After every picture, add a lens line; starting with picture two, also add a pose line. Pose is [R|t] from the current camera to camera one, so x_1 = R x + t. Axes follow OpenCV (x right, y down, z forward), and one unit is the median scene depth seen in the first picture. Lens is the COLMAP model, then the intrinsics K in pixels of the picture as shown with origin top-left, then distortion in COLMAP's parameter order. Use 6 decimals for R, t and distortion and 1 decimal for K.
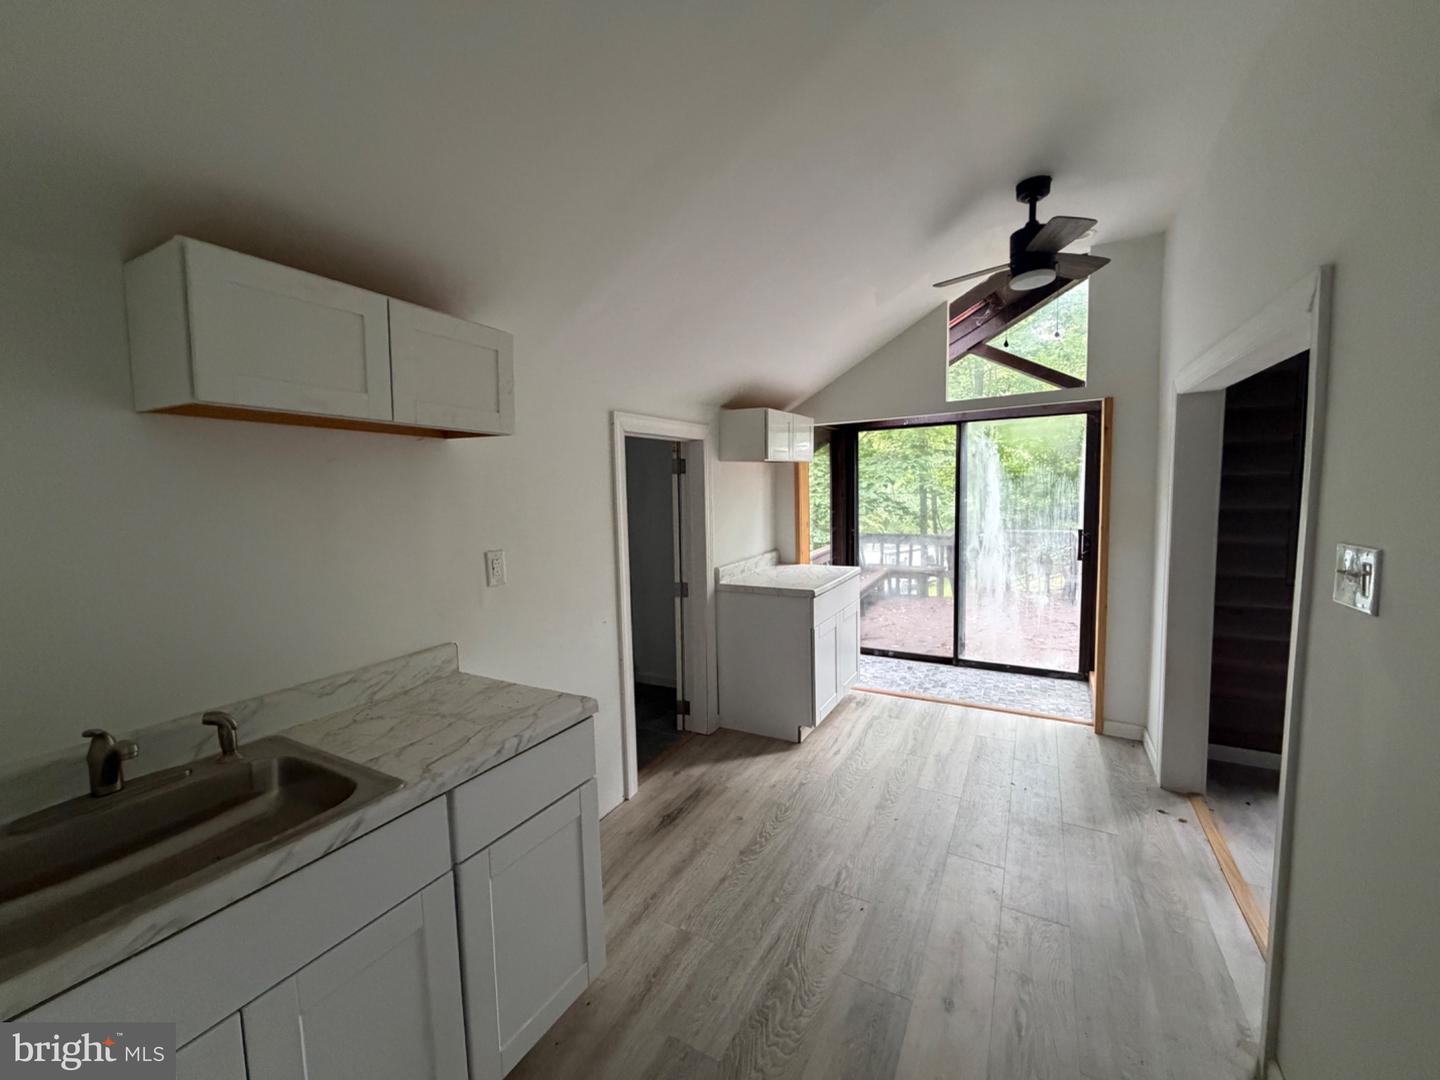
lens RADIAL K [[577.7, 0, 708.7], [0, 577.7, 531.5], [0, 0, 1]] dist [-0.000269, -0.000019]
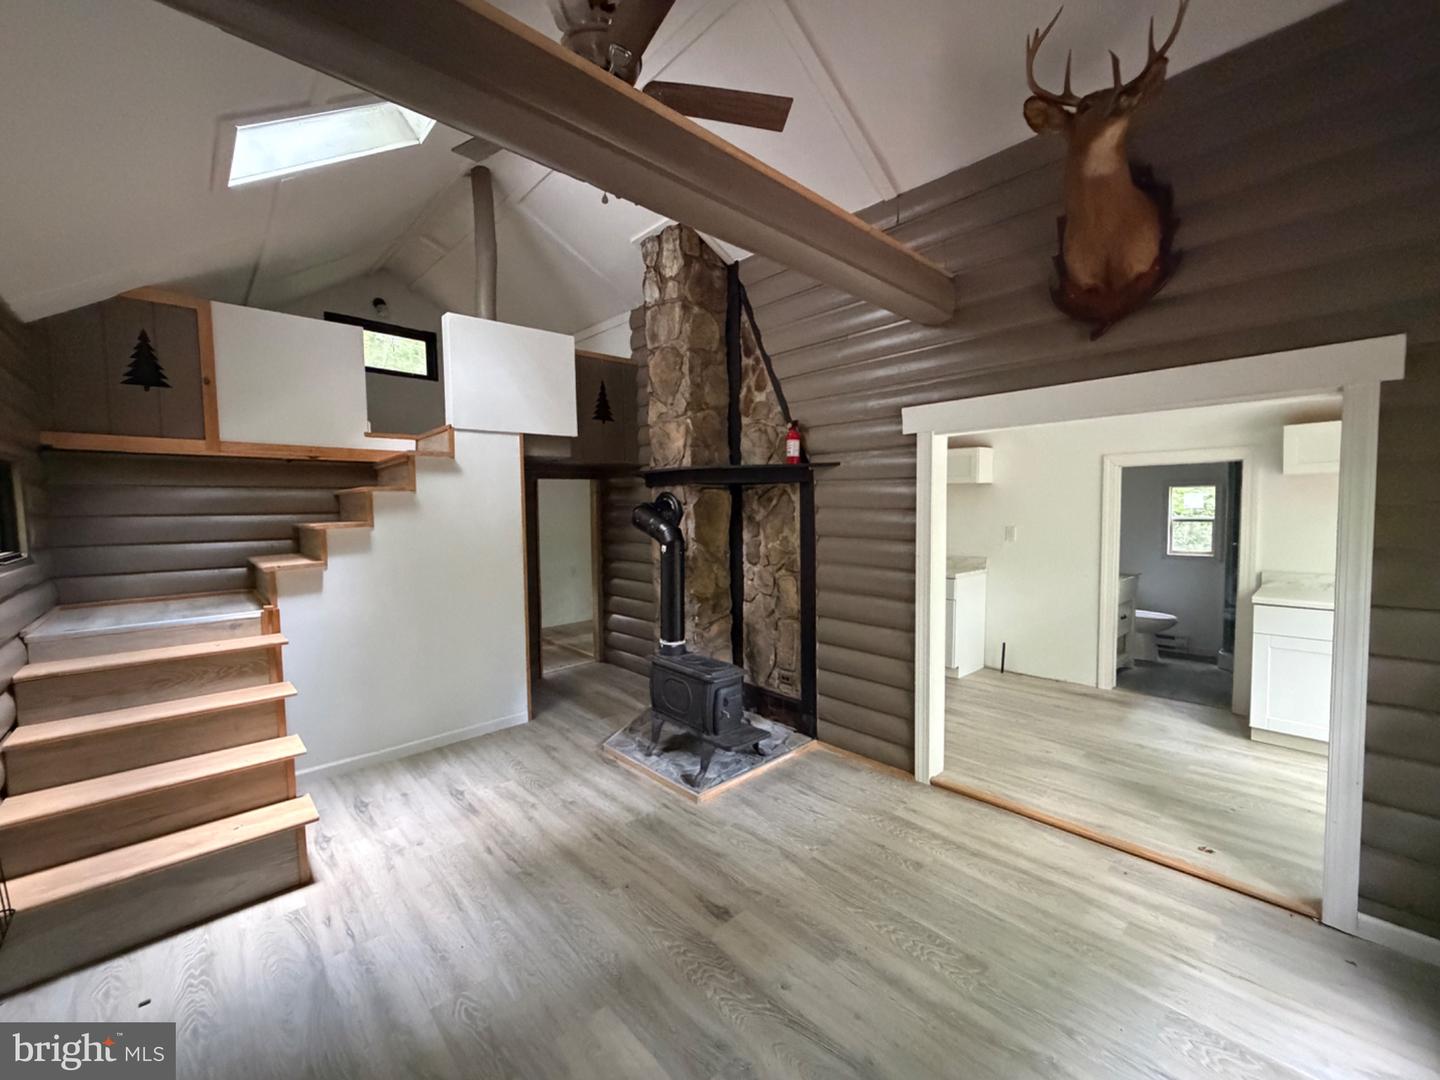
lens RADIAL K [[577.7, 0, 708.7], [0, 577.7, 531.5], [0, 0, 1]] dist [-0.000269, -0.000019]
pose [[-0.314989, 0.063960, -0.946938, 1.824291], [-0.058286, 0.994540, 0.086564, -0.062627], [0.947304, 0.082459, -0.309541, 0.437061]]
